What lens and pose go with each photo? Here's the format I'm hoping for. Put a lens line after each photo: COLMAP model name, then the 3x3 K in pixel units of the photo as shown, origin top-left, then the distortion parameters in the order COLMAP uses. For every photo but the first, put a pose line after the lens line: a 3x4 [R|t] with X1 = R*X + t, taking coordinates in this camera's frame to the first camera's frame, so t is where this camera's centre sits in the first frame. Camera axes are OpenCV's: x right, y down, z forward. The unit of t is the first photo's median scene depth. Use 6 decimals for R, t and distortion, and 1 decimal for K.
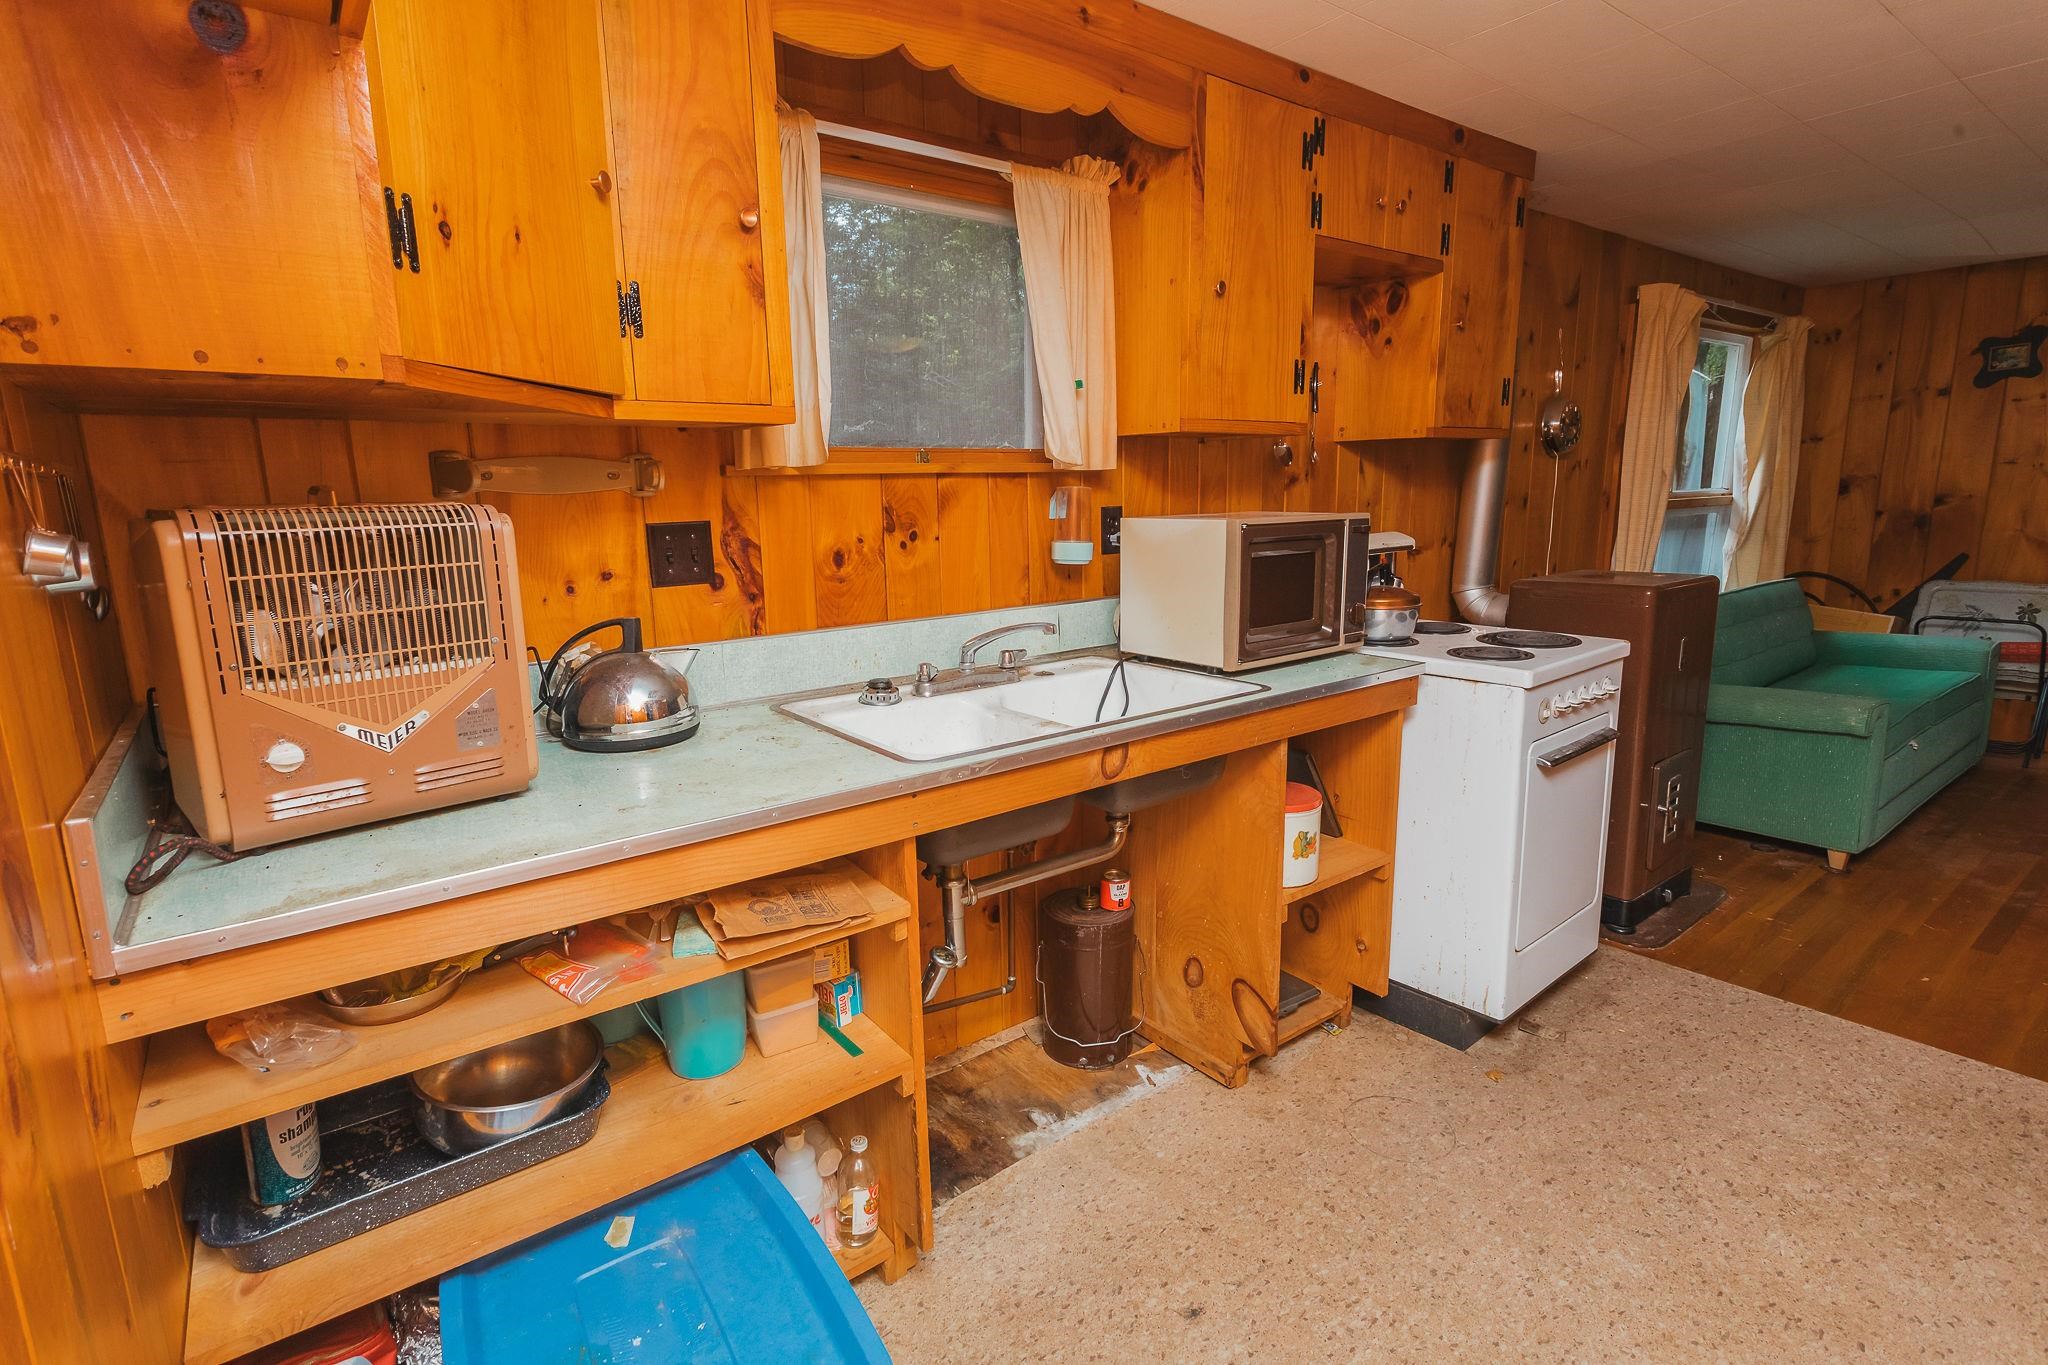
lens RADIAL K [[987.1, 0, 1023.9], [0, 987.1, 677.4], [0, 0, 1]] dist [-0.000244, 0.002199]
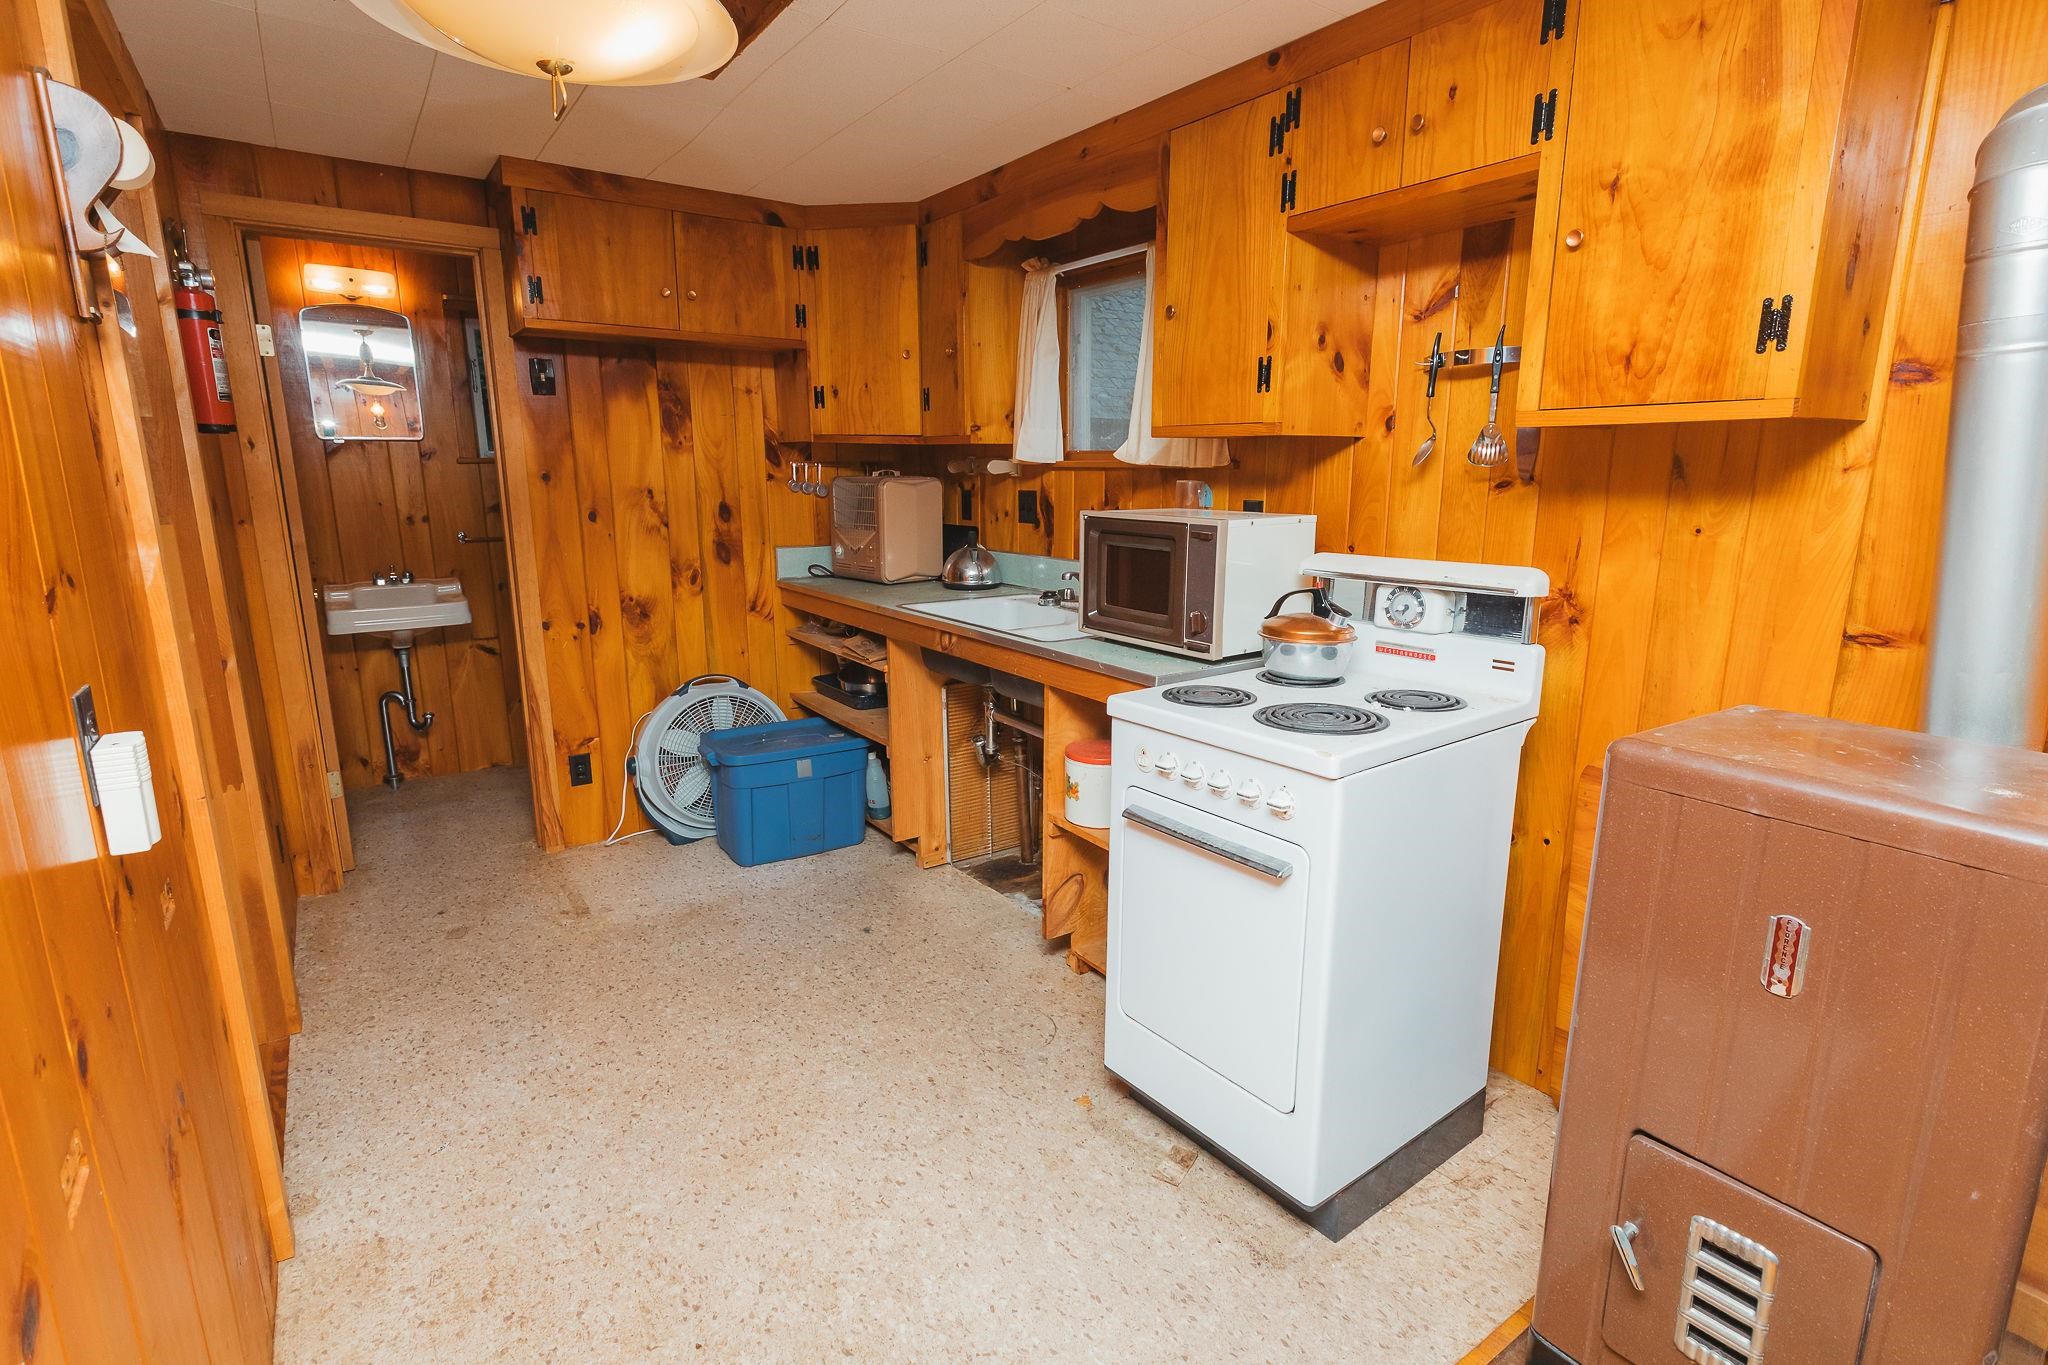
lens RADIAL K [[987.1, 0, 1023.9], [0, 987.1, 677.4], [0, 0, 1]] dist [-0.000244, 0.002199]
pose [[-0.040341, 0.231311, -0.972043, 1.397071], [-0.190702, 0.953170, 0.234735, -0.223971], [0.980819, 0.194840, 0.005660, 0.898651]]
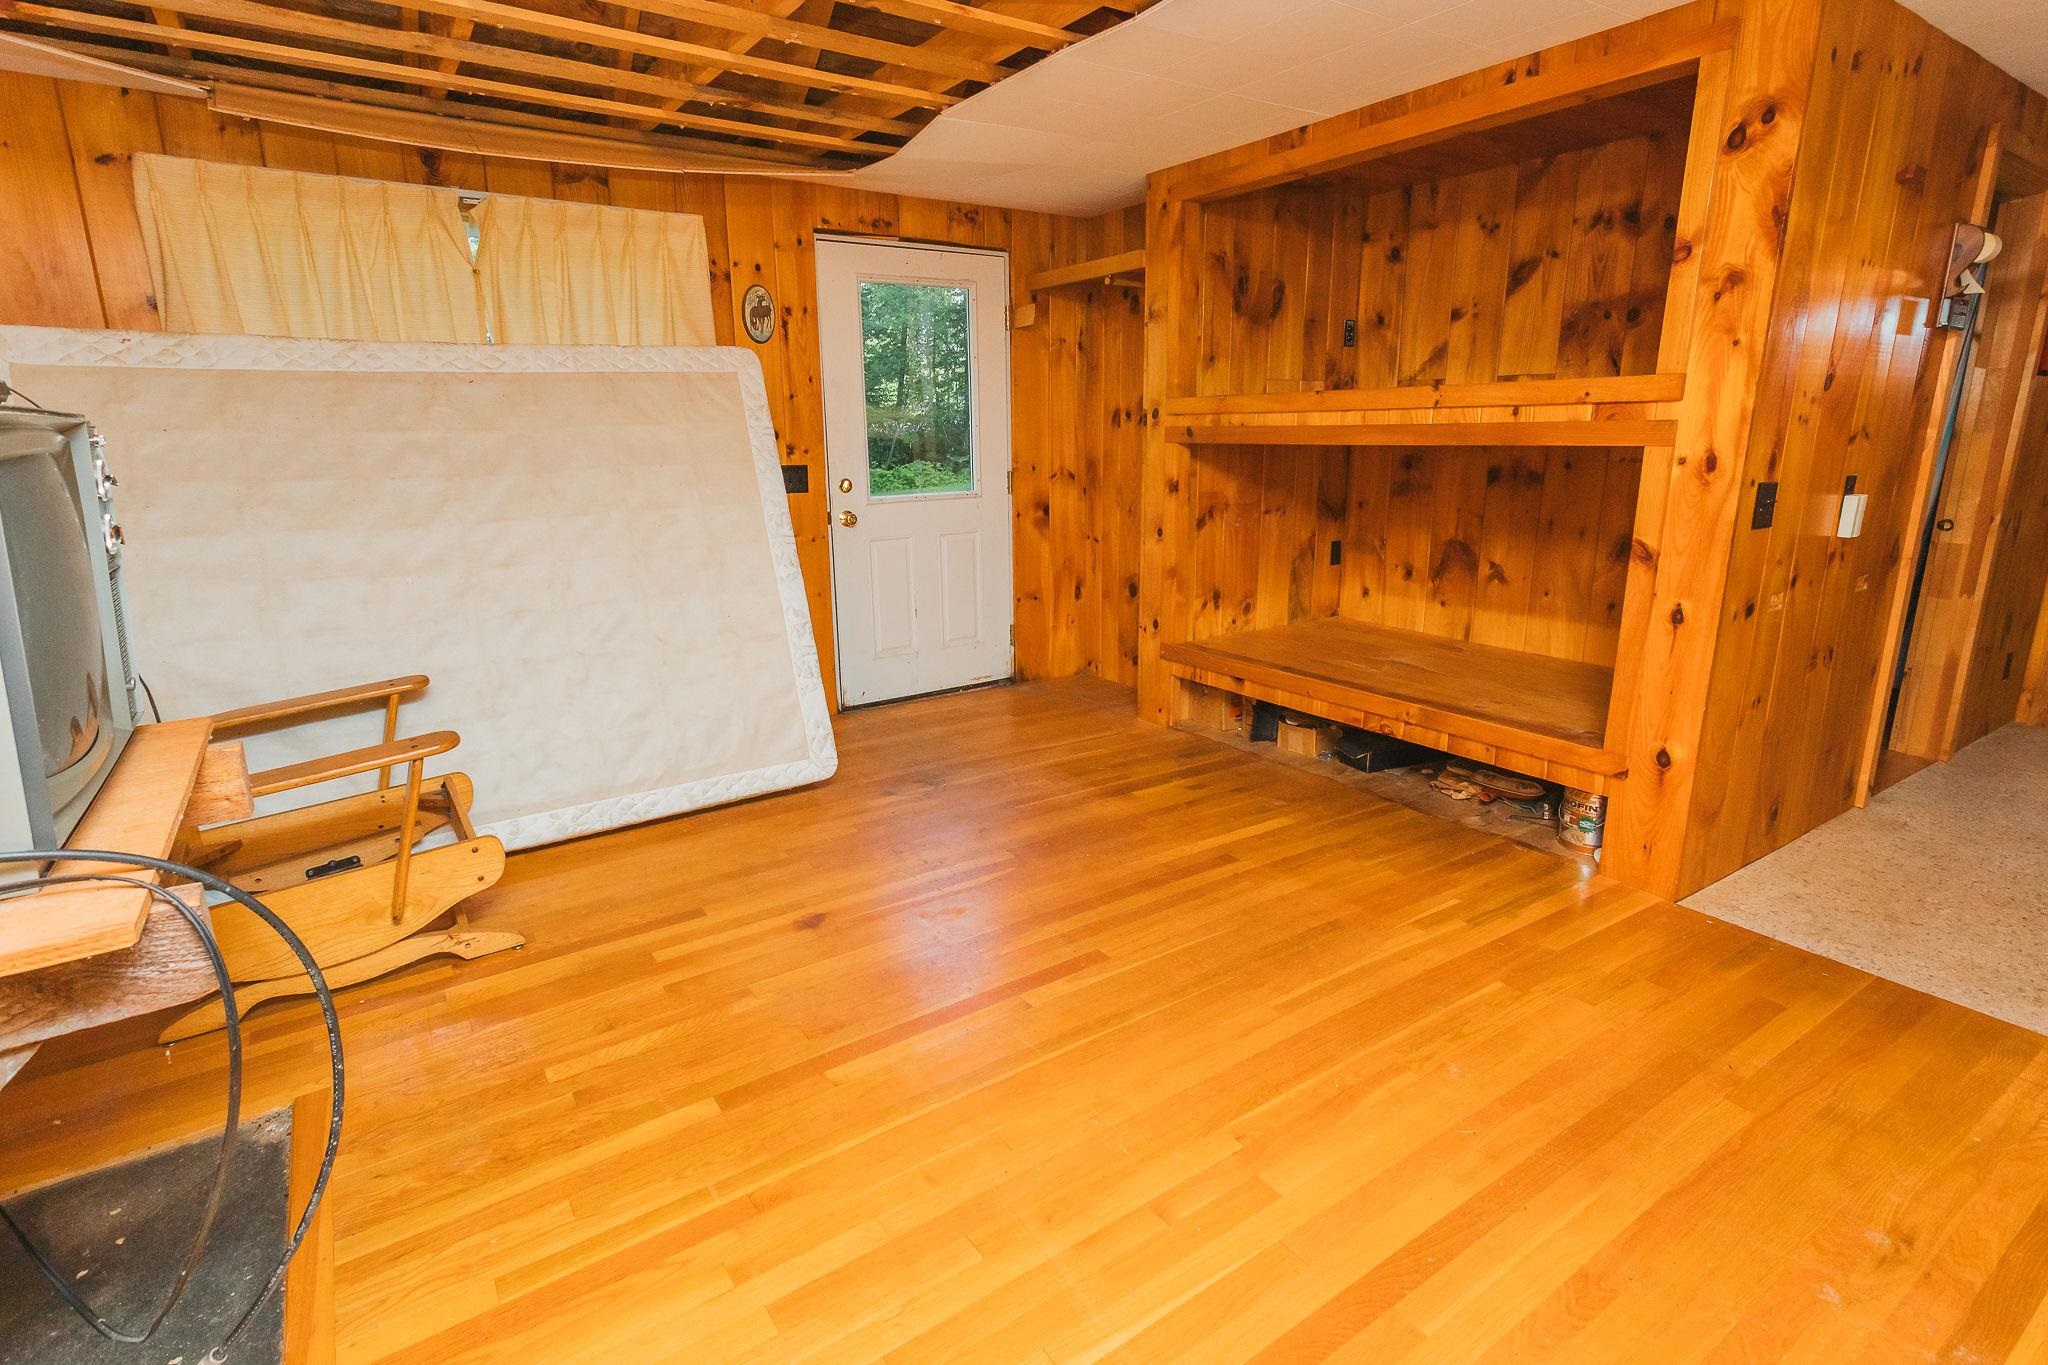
lens RADIAL K [[1004.3, 0, 1022.1], [0, 1004.3, 677.1], [0, 0, 1]] dist [0.001700, 0.002415]
pose [[-0.998182, 0.015621, 0.058214, 1.978997], [0.038790, 0.905724, 0.422089, -0.383639], [-0.046132, 0.423580, -0.904683, 1.830374]]
